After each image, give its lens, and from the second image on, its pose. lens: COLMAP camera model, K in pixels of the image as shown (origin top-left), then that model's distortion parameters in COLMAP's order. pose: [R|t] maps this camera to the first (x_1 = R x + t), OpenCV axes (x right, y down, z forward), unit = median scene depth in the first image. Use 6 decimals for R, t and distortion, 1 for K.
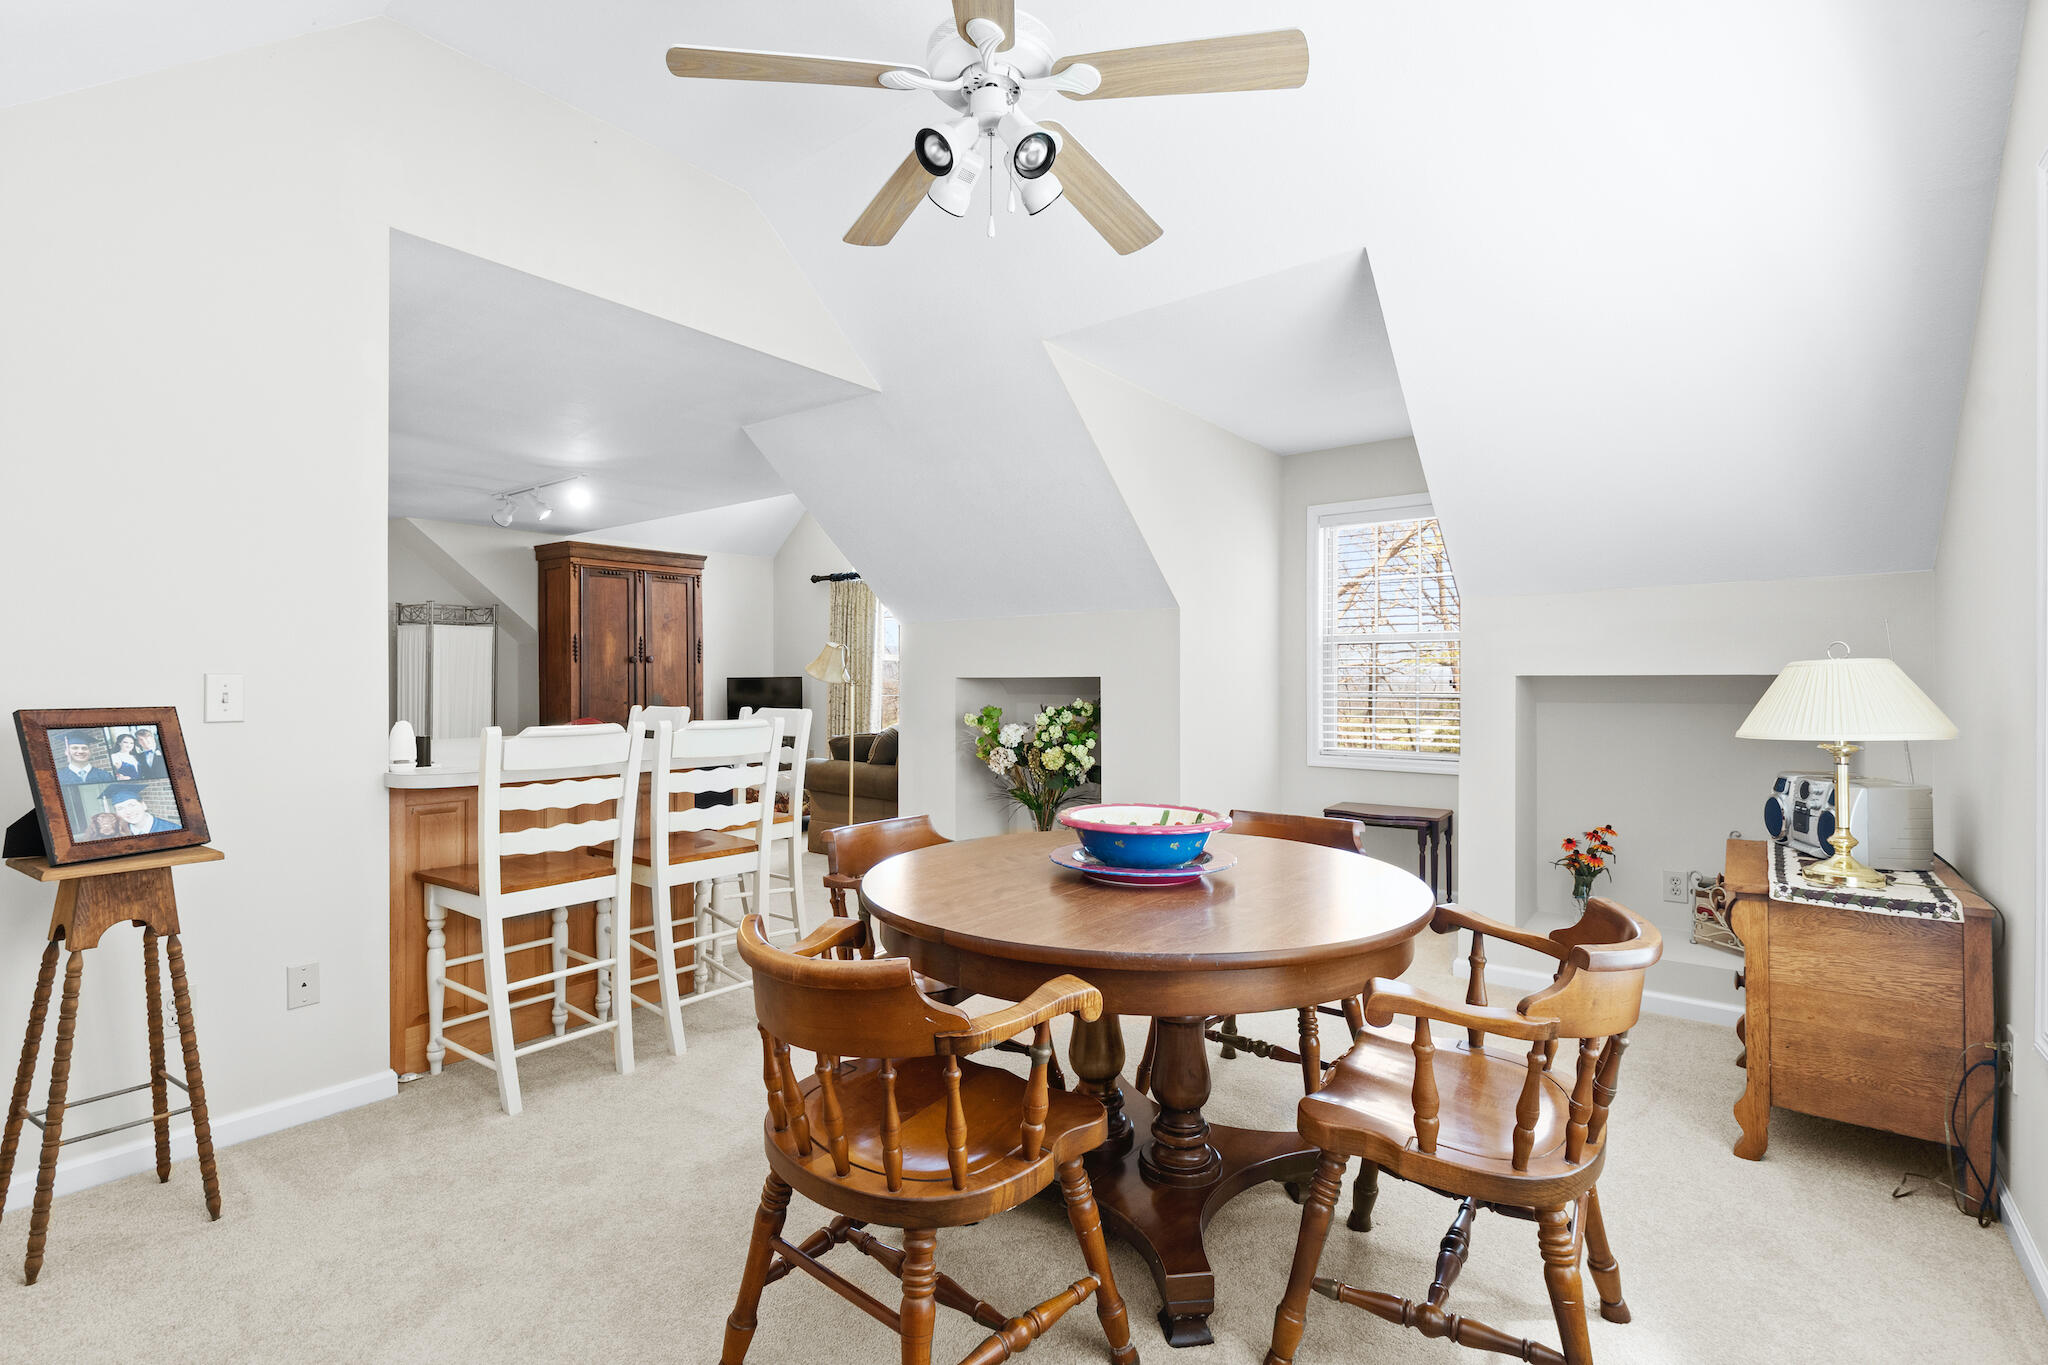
lens RADIAL K [[923.6, 0, 1024.0], [0, 923.6, 682.5], [0, 0, 1]] dist [0.000192, 0.000012]
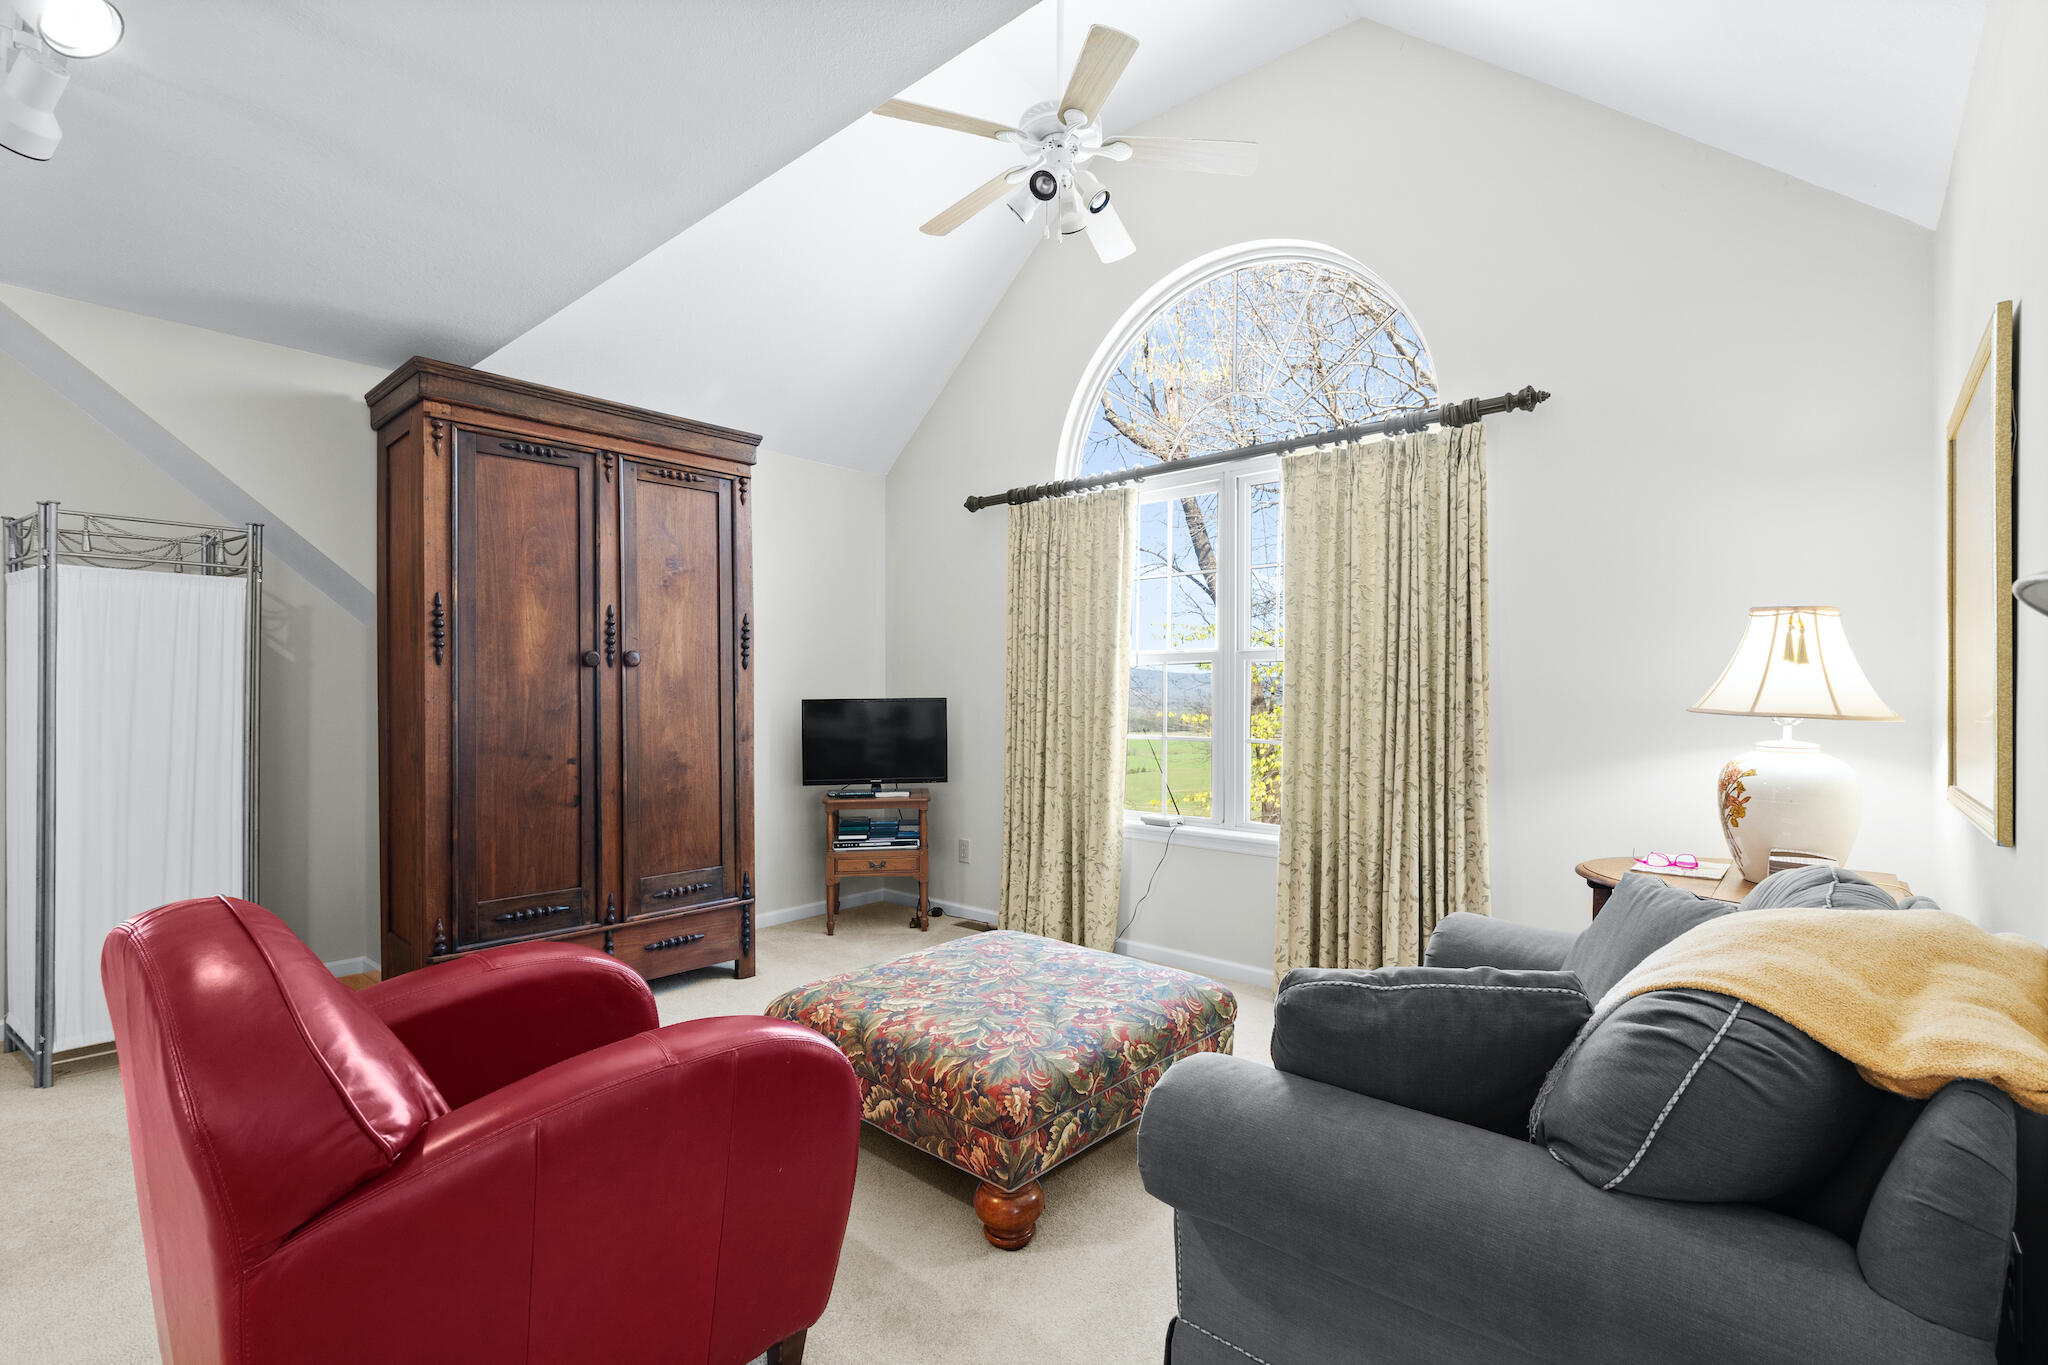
lens RADIAL K [[916.1, 0, 1024.0], [0, 916.1, 682.5], [0, 0, 1]] dist [-0.000311, -0.000048]
pose [[0.997798, 0.001782, -0.066309, -0.188803], [-0.002794, 0.999881, -0.015175, -0.007830], [0.066274, 0.015327, 0.997684, 0.573776]]
